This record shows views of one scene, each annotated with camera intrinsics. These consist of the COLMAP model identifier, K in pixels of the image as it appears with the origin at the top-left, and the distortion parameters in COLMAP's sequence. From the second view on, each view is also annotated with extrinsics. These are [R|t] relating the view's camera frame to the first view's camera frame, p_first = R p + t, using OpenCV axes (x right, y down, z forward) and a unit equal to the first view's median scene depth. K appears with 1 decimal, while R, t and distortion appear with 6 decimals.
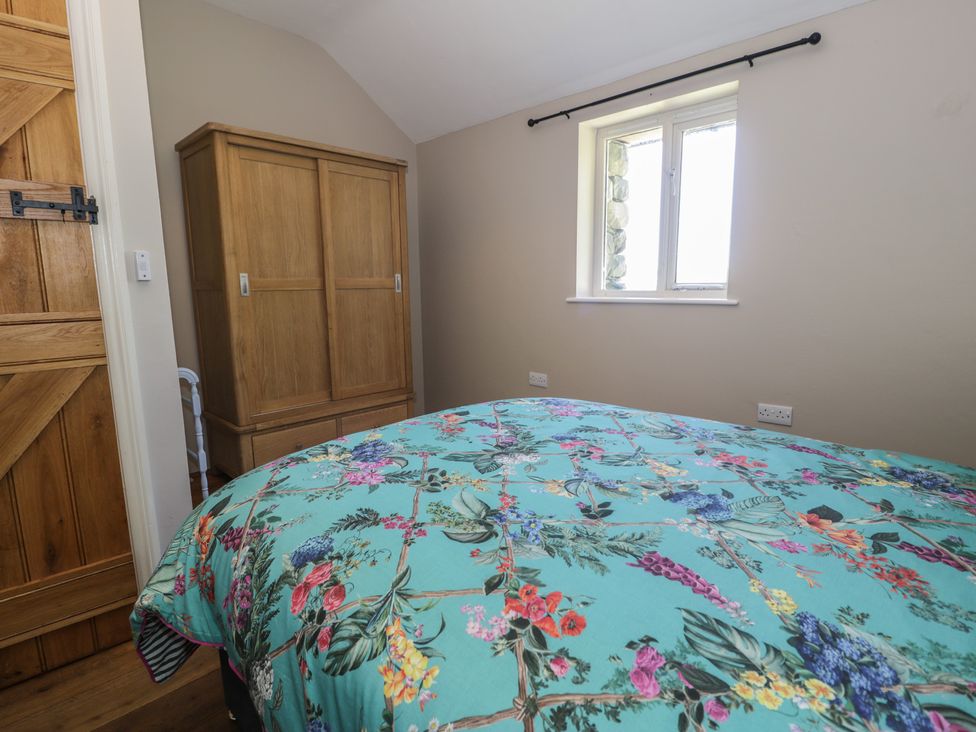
lens RADIAL K [[511.5, 0, 488.2], [0, 511.5, 364.1], [0, 0, 1]] dist [-0.000832, -0.012350]
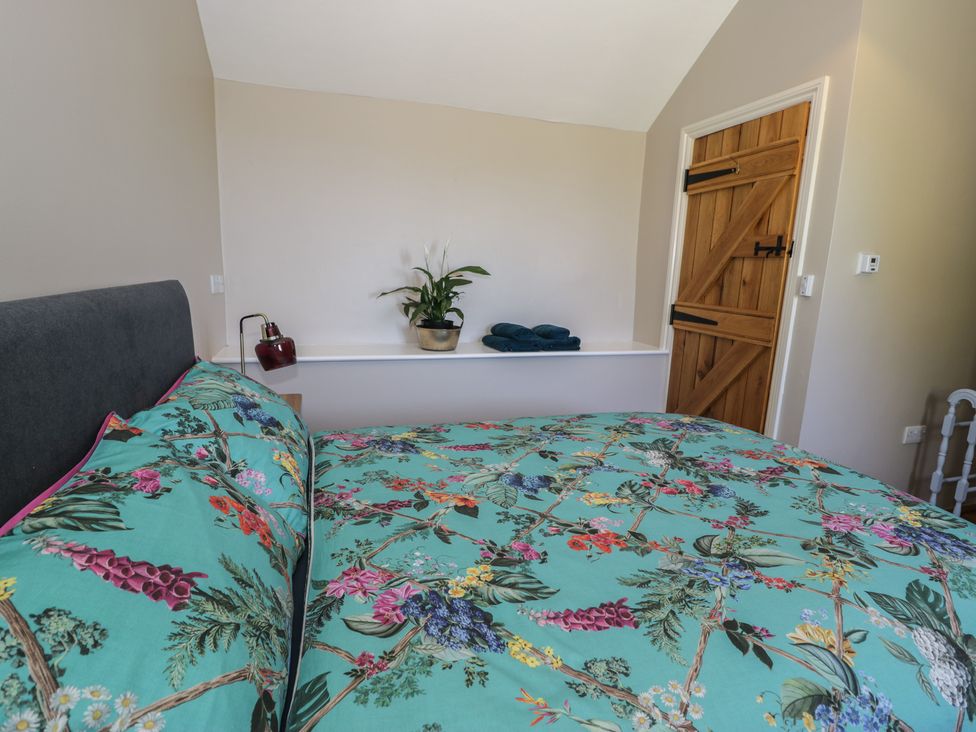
lens RADIAL K [[511.5, 0, 488.2], [0, 511.5, 364.1], [0, 0, 1]] dist [-0.000832, -0.012350]
pose [[-0.474620, 0.164562, -0.864671, 1.488602], [-0.164858, 0.948362, 0.270981, -0.335965], [0.864614, 0.271161, -0.422982, 1.338417]]
